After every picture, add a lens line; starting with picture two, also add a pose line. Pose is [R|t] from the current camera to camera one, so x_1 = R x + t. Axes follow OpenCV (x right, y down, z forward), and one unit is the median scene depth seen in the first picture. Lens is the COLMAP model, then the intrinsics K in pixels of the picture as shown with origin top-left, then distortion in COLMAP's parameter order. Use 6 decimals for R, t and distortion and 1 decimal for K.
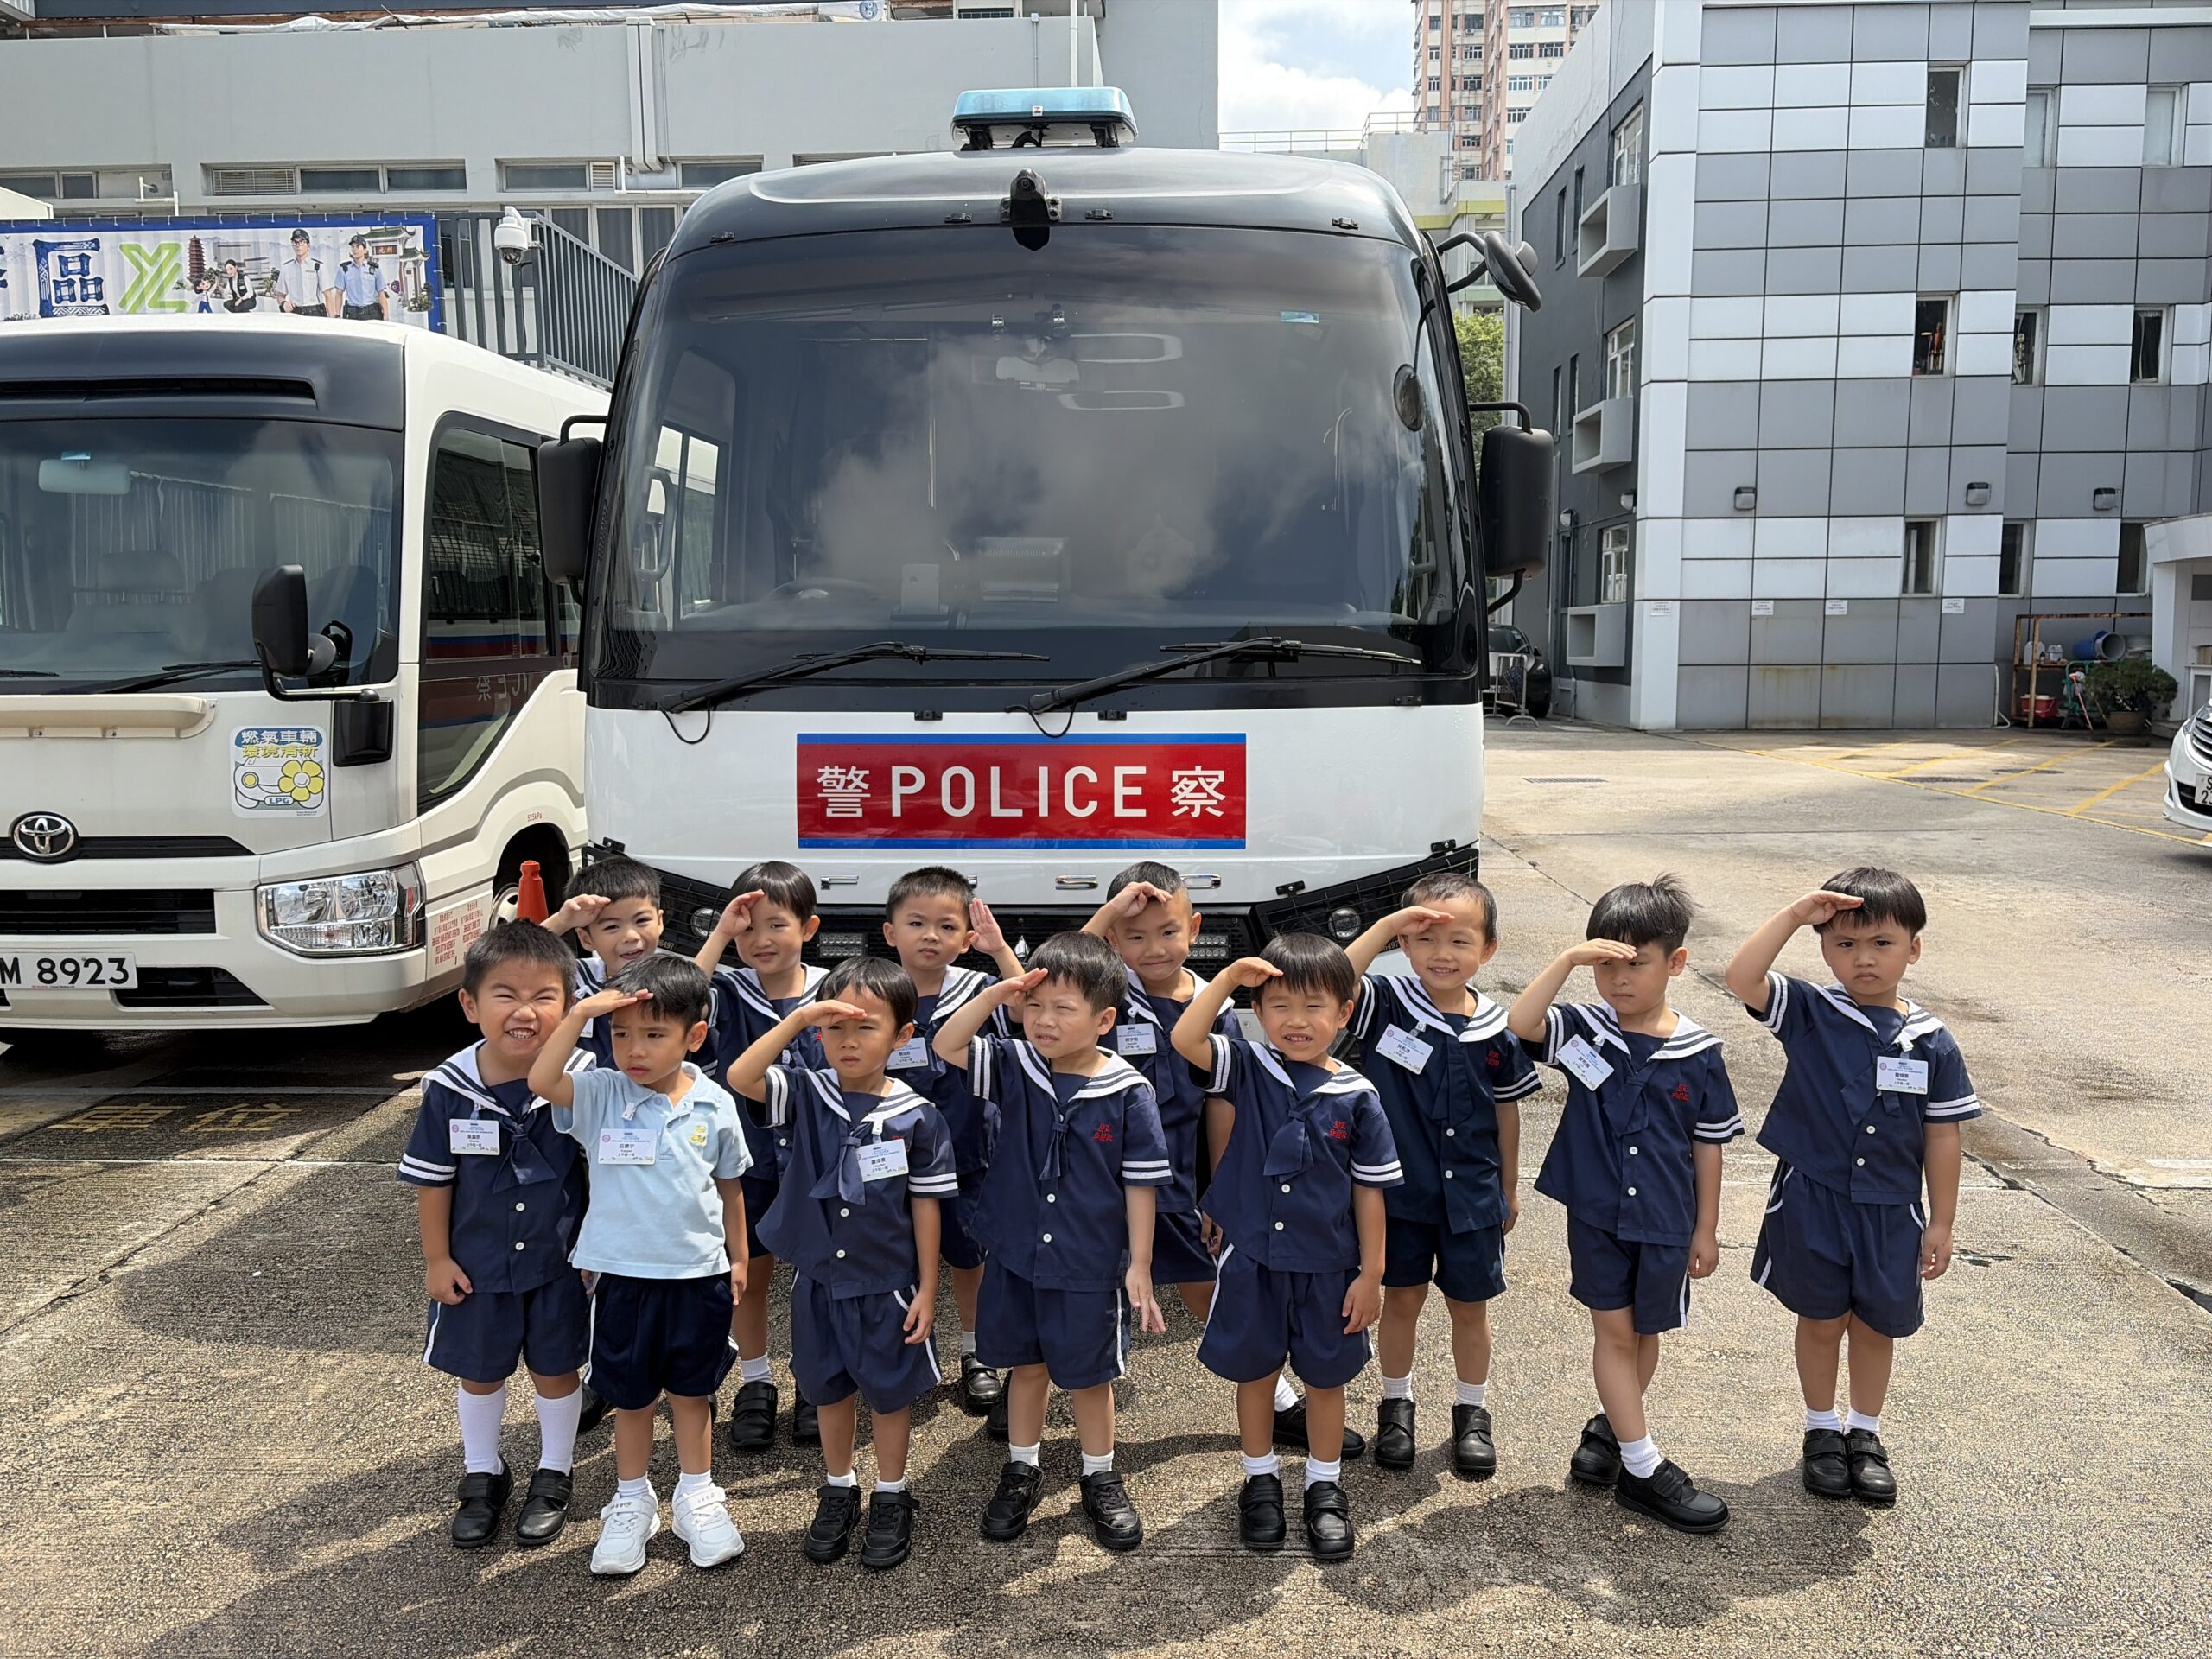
lens RADIAL K [[1682.5, 0, 1106.3], [0, 1682.5, 835.1], [0, 0, 1]] dist [0.039268, -0.030673]
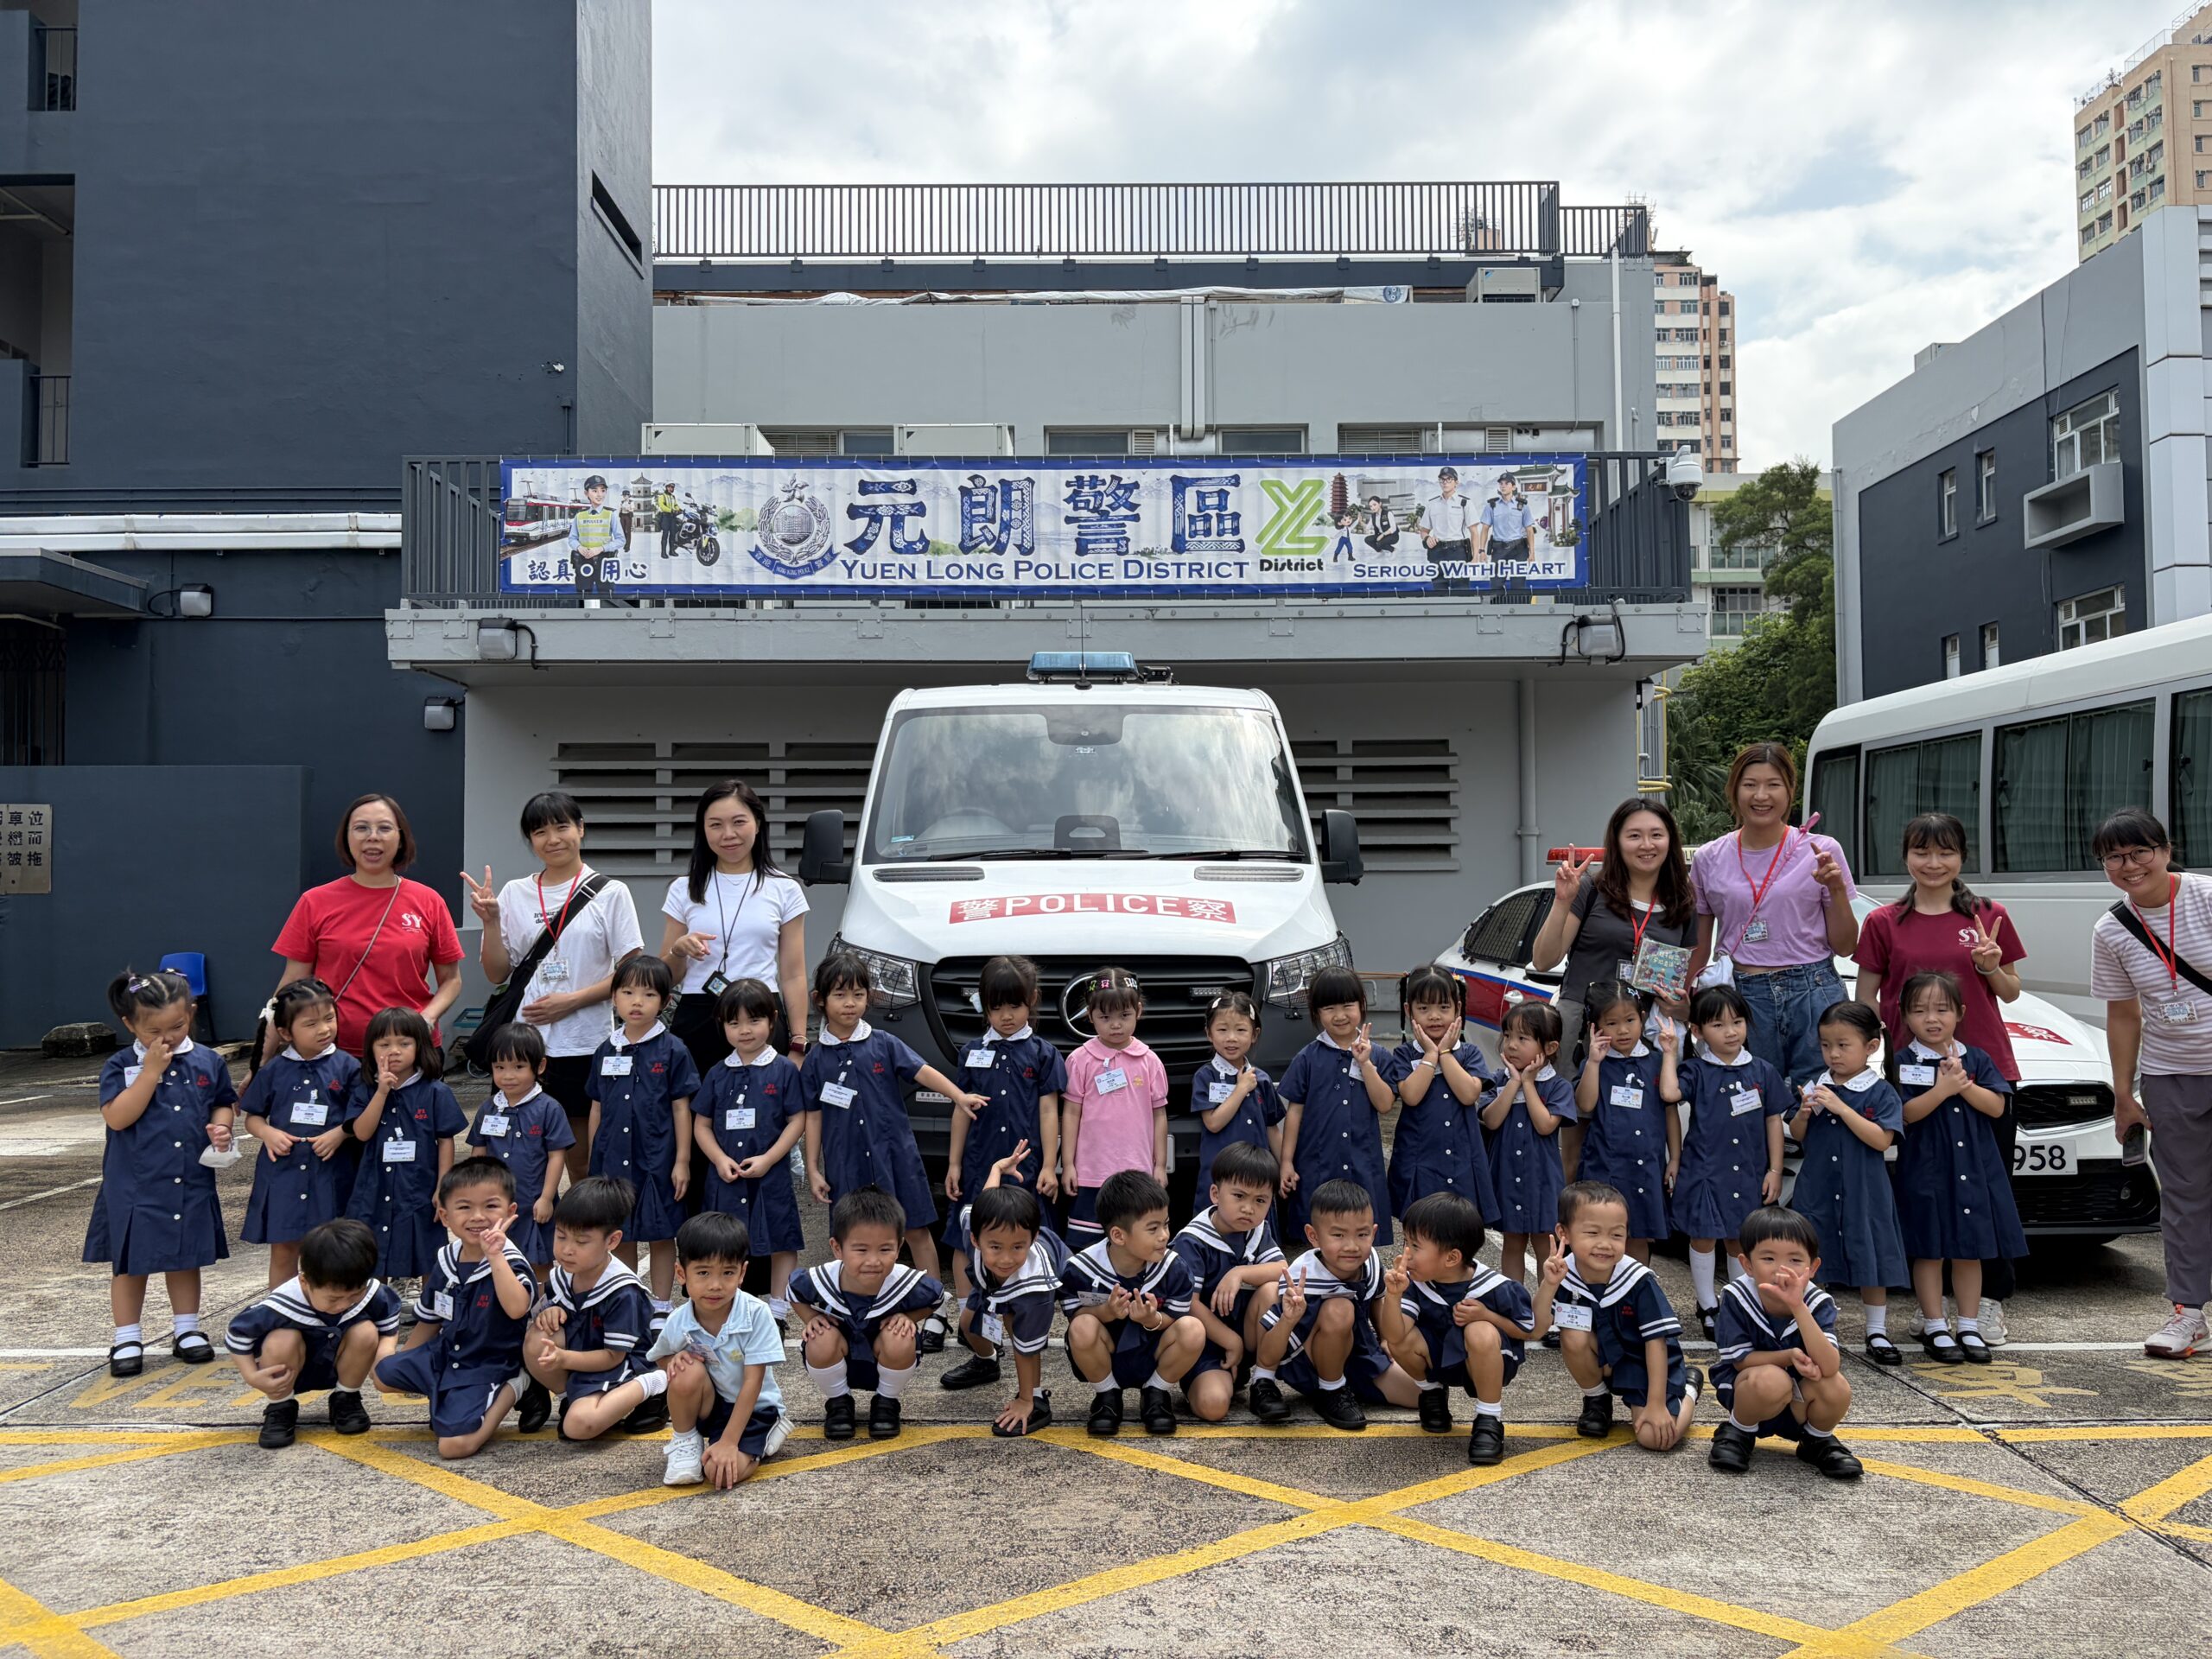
lens RADIAL K [[1682.5, 0, 1107.4], [0, 1682.5, 834.7], [0, 0, 1]] dist [0.039268, -0.030673]
pose [[0.997811, -0.000557, 0.066126, -0.733963], [0.011077, 0.987244, -0.158831, 0.010383], [-0.065194, 0.159216, 0.985089, 0.074055]]
